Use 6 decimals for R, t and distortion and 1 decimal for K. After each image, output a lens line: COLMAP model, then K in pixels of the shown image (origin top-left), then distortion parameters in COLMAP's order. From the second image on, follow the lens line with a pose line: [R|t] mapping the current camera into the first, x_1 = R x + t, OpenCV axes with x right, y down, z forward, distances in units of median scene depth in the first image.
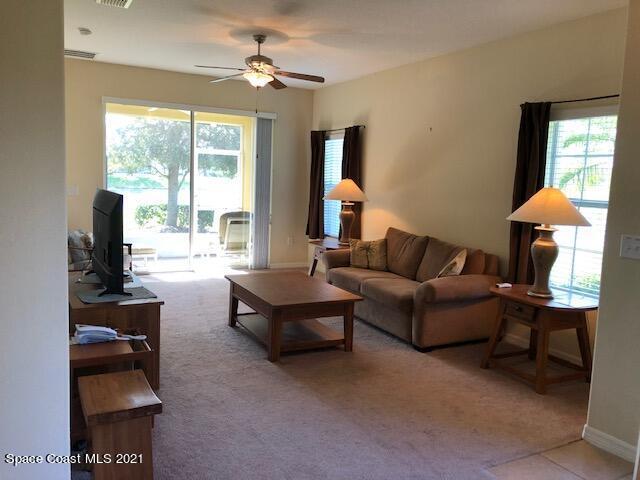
lens RADIAL K [[528.6, 0, 318.8], [0, 528.6, 238.9], [0, 0, 1]] dist [0.008149, 0.000625]
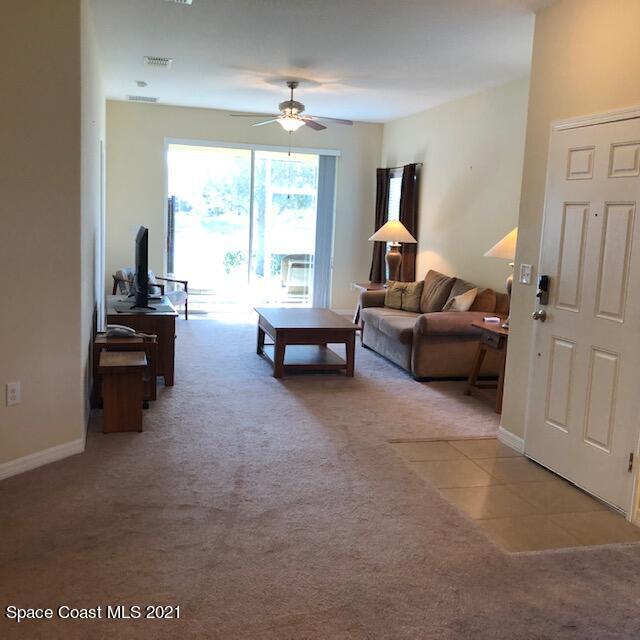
lens RADIAL K [[688.5, 0, 320.5], [0, 688.5, 320.0], [0, 0, 1]] dist [0.025614, 0.000000]
pose [[0.975198, 0.037095, -0.218205, 0.248458], [-0.031324, 0.999063, 0.029850, 0.045597], [0.219108, -0.022275, 0.975446, -0.326246]]
